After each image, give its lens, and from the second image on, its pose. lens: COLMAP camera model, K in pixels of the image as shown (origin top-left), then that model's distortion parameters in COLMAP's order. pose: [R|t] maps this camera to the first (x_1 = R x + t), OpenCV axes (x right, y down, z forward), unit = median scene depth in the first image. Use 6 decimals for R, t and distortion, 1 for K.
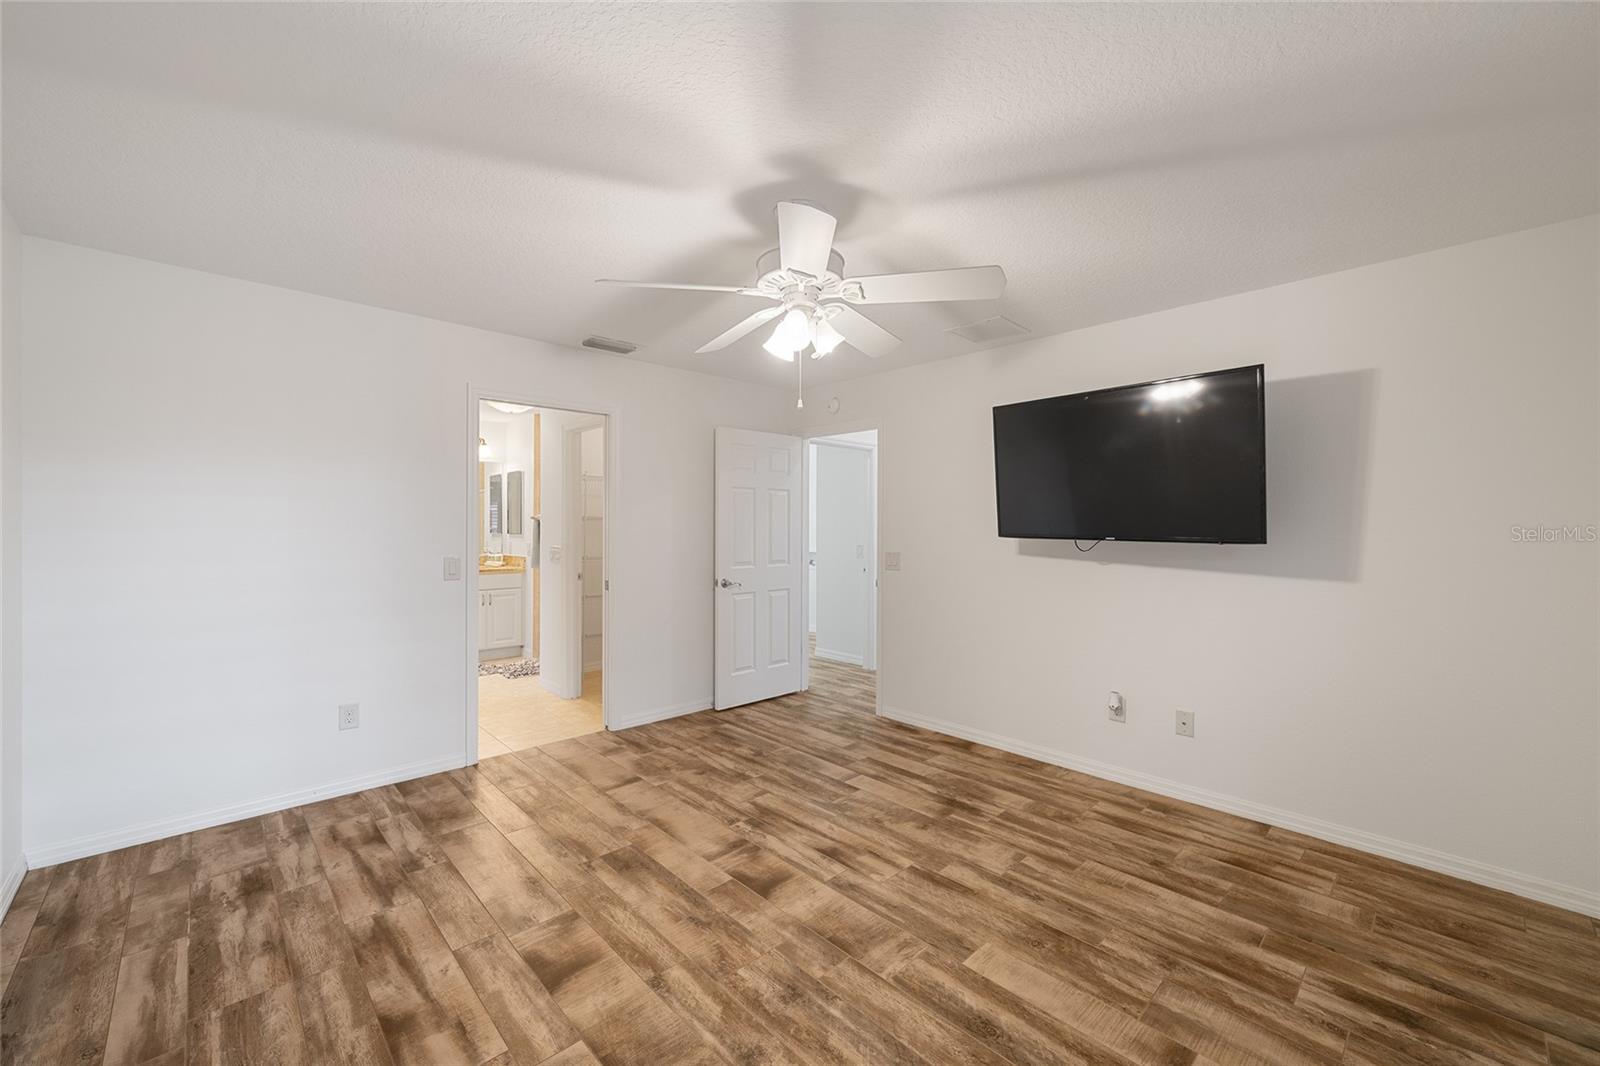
lens RADIAL K [[628.4, 0, 799.8], [0, 628.4, 528.3], [0, 0, 1]] dist [0.000013, 0.000319]
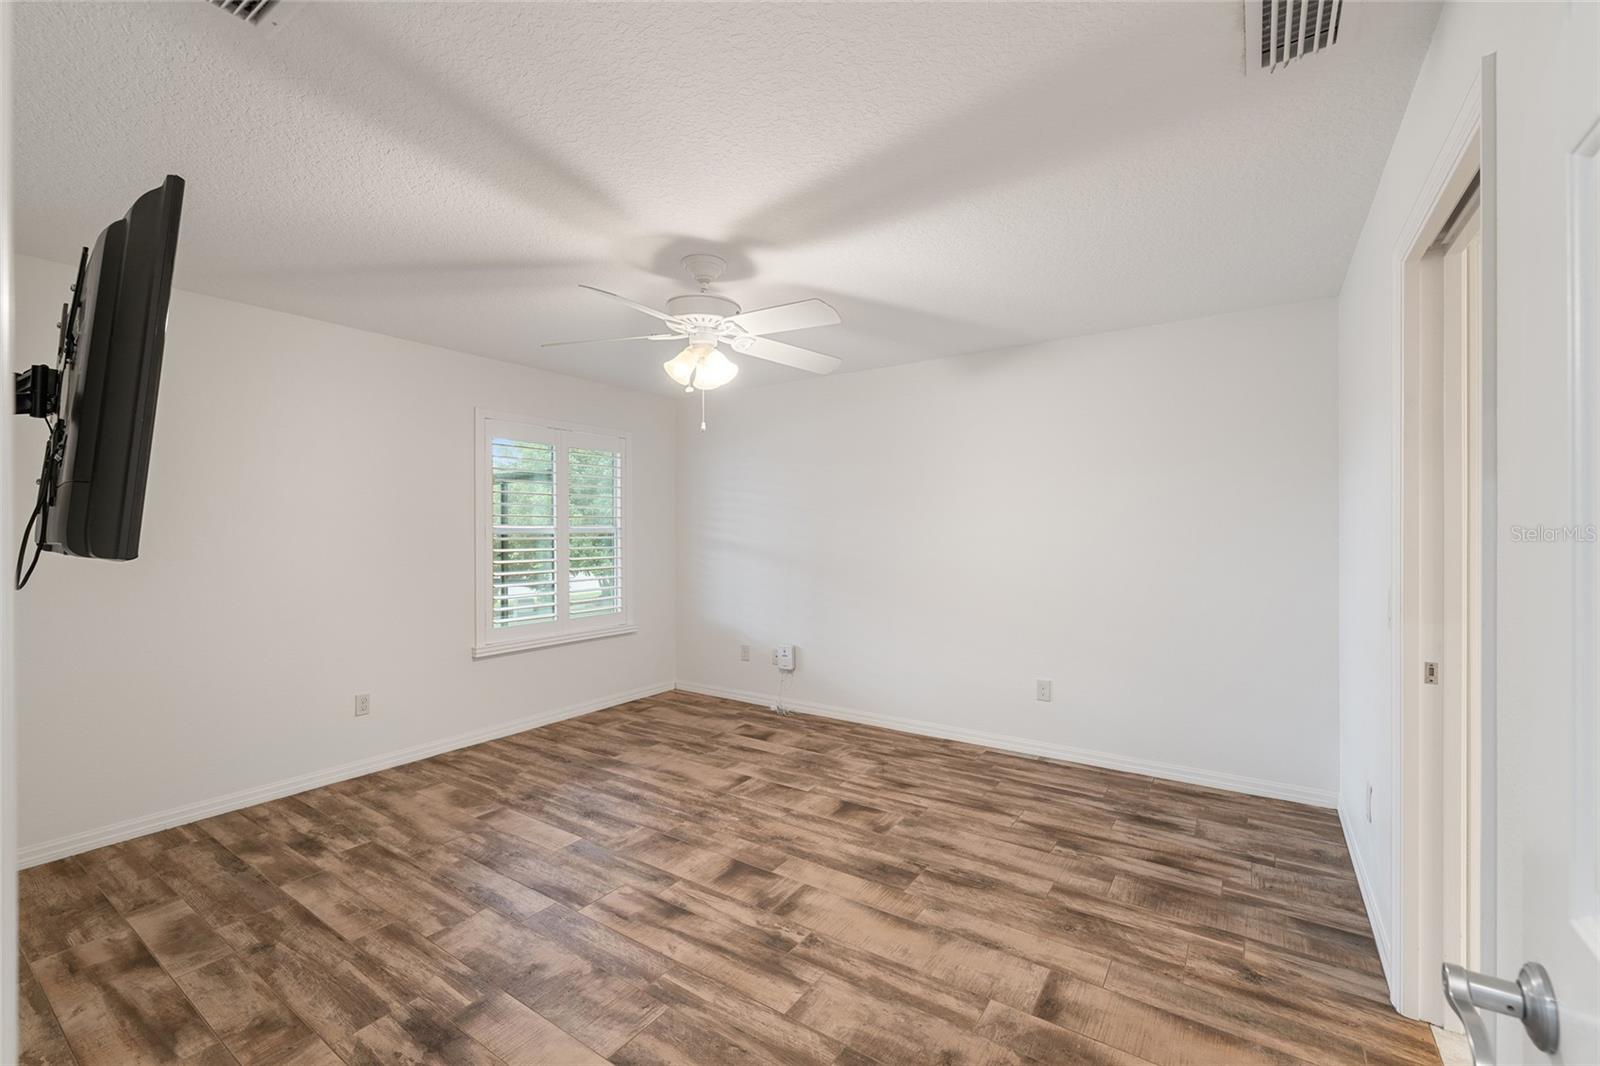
lens RADIAL K [[662.3, 0, 799.4], [0, 662.3, 527.2], [0, 0, 1]] dist [-0.001468, 0.000046]
pose [[-0.977501, -0.002897, -0.210912, 0.075874], [-0.002468, 0.999994, -0.002298, -0.004741], [0.210918, -0.001726, -0.977502, 1.969117]]
